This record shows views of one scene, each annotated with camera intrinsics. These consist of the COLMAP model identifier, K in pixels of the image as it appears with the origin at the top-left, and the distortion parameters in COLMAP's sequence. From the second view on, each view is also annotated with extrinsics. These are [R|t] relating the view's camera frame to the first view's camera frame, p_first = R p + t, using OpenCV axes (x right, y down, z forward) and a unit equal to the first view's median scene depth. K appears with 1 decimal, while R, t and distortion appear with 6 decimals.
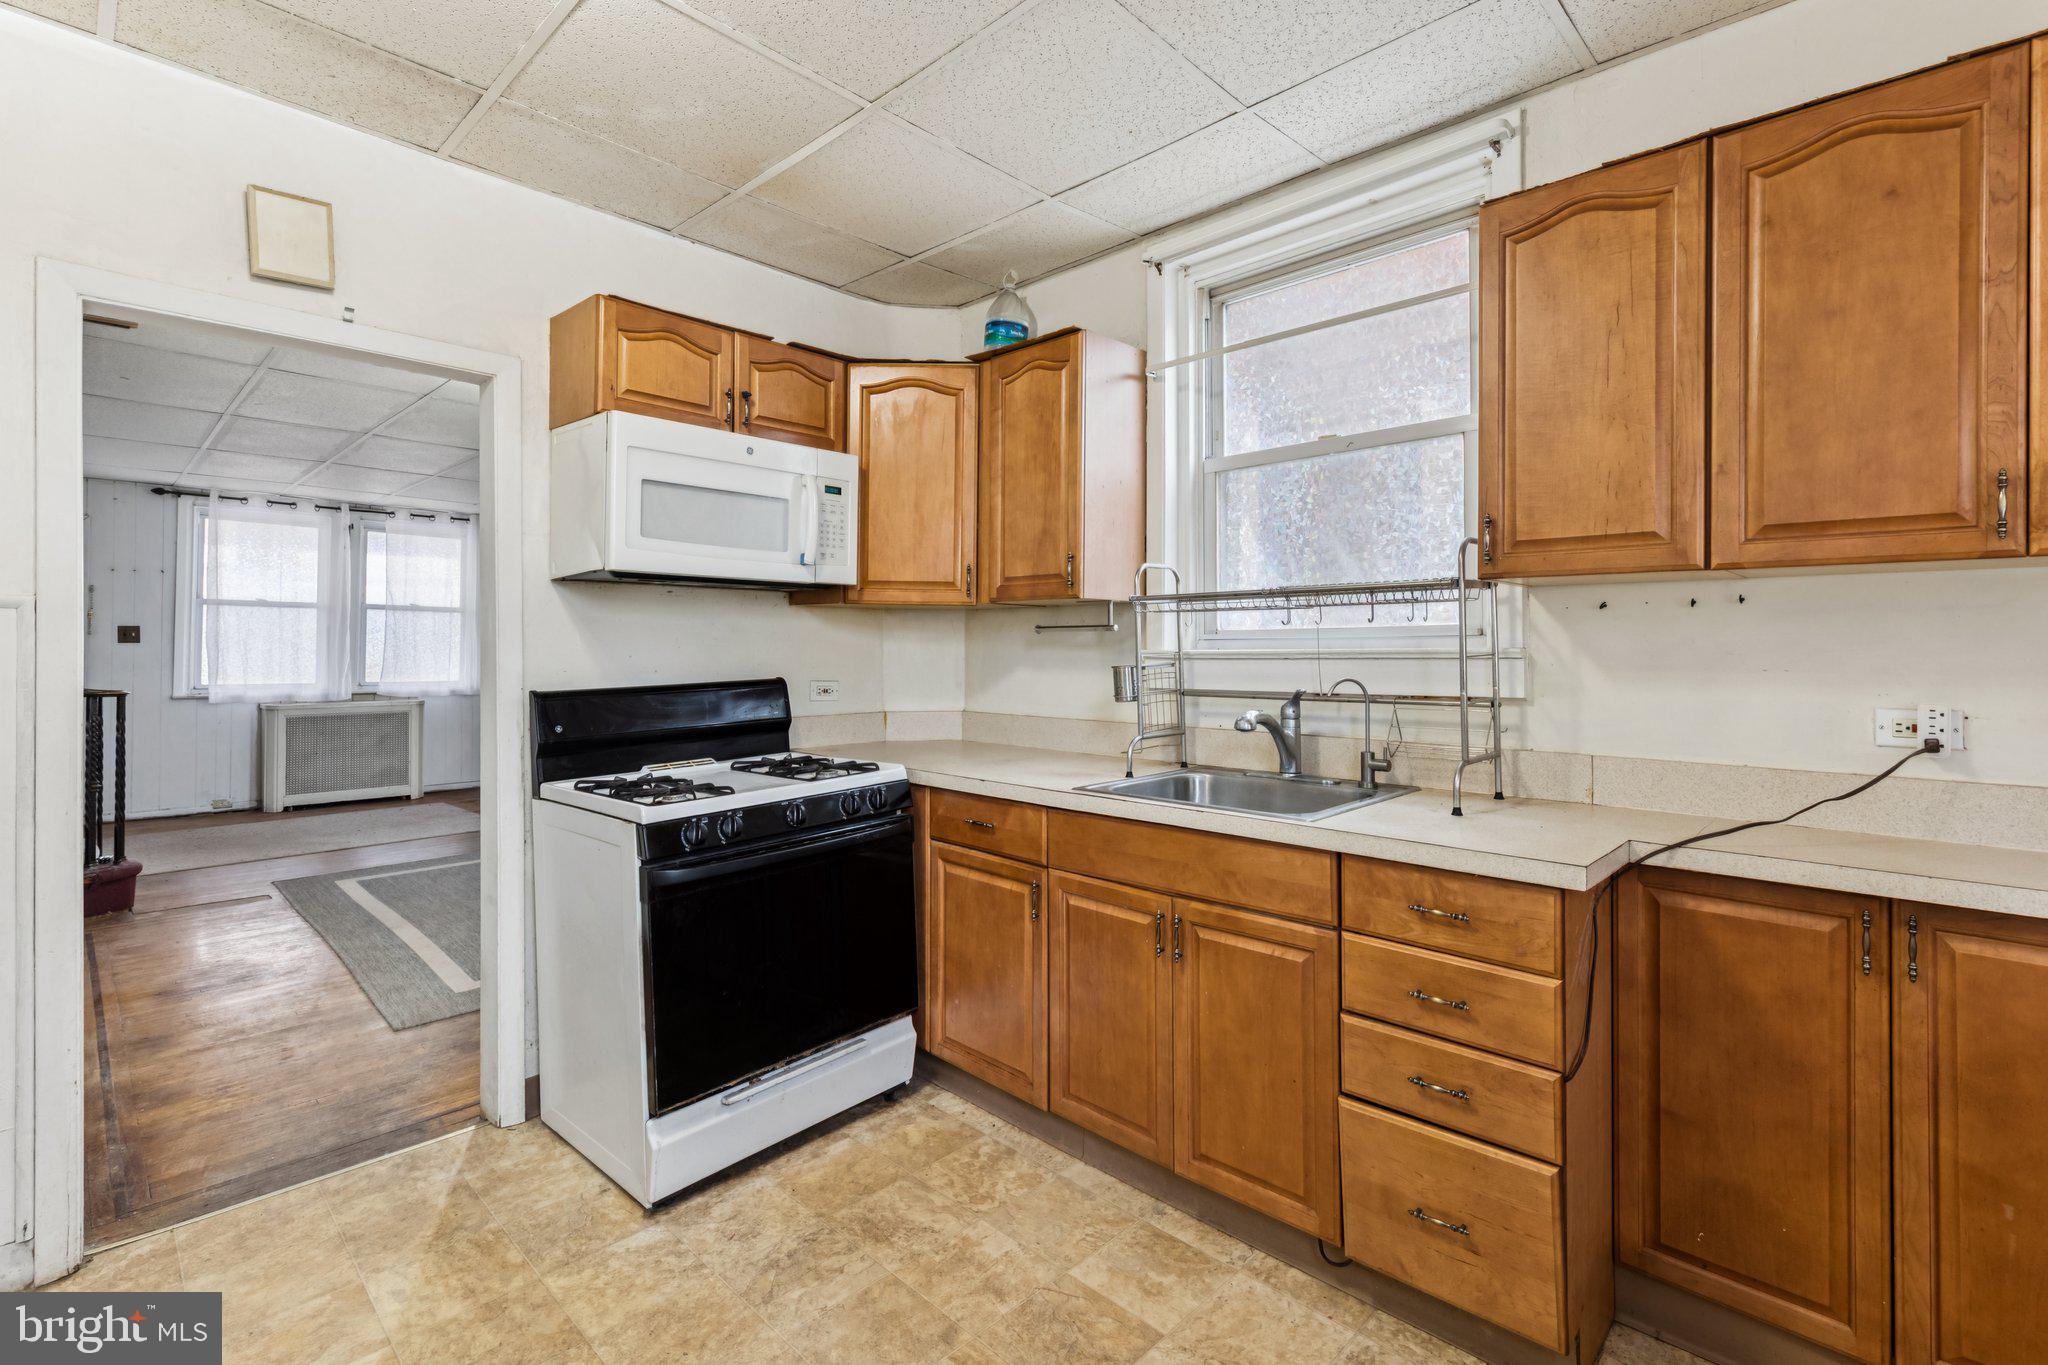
lens RADIAL K [[939.1, 0, 1038.8], [0, 939.1, 638.5], [0, 0, 1]] dist [0.005353, 0.001156]
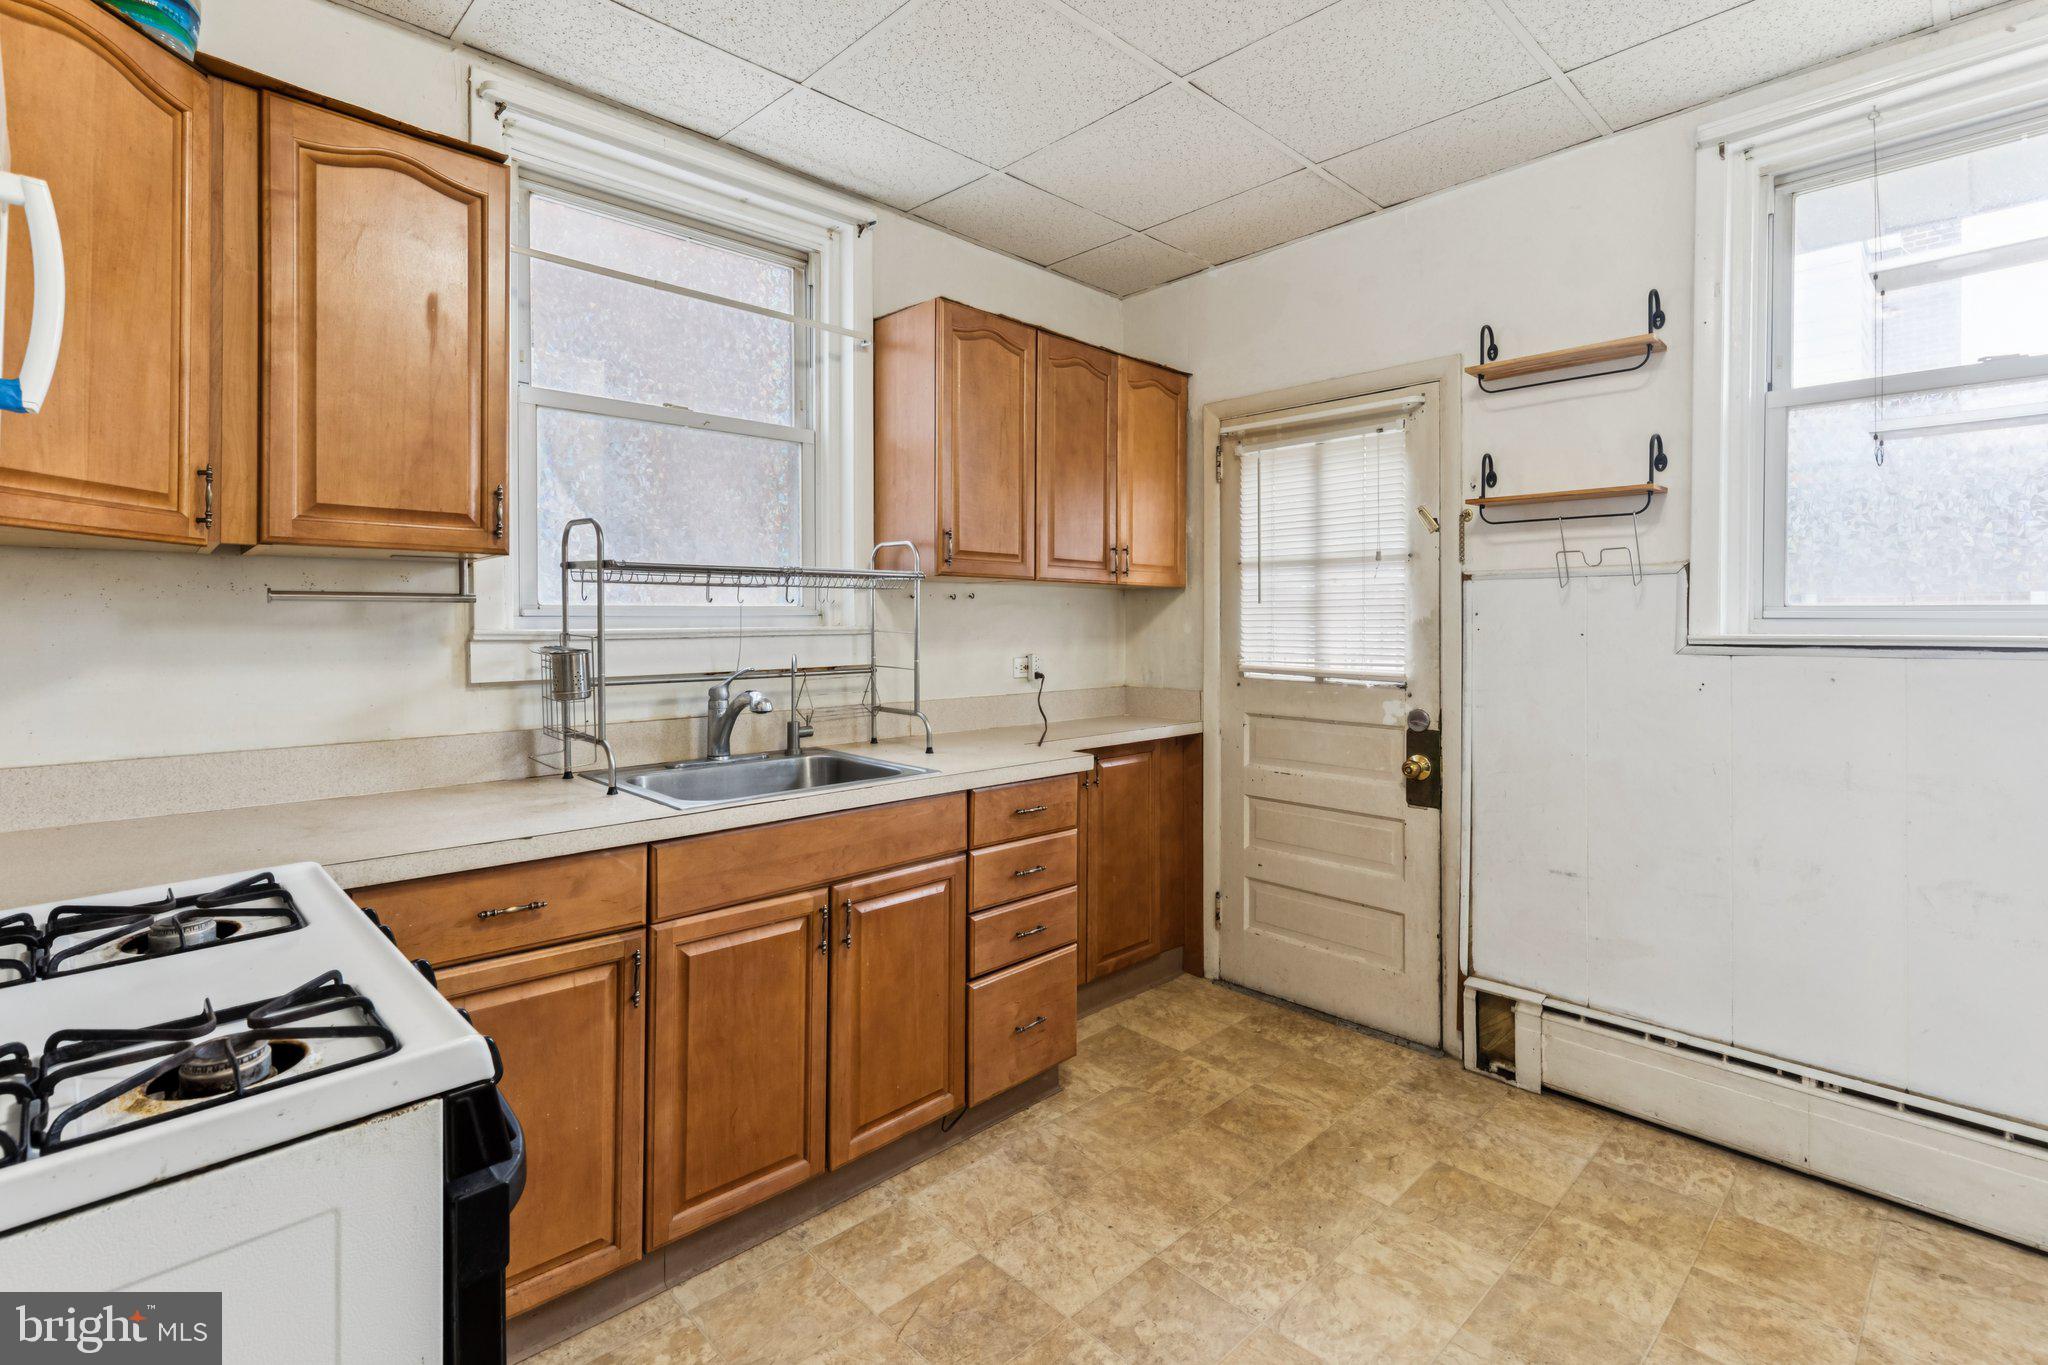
lens RADIAL K [[939.1, 0, 1030.1], [0, 939.1, 622.7], [0, 0, 1]] dist [0.005353, 0.001156]
pose [[0.039814, 0.001619, 0.999206, -0.772314], [-0.006035, 0.999981, -0.001380, 0.006188], [-0.999189, -0.005975, 0.039823, 0.725890]]
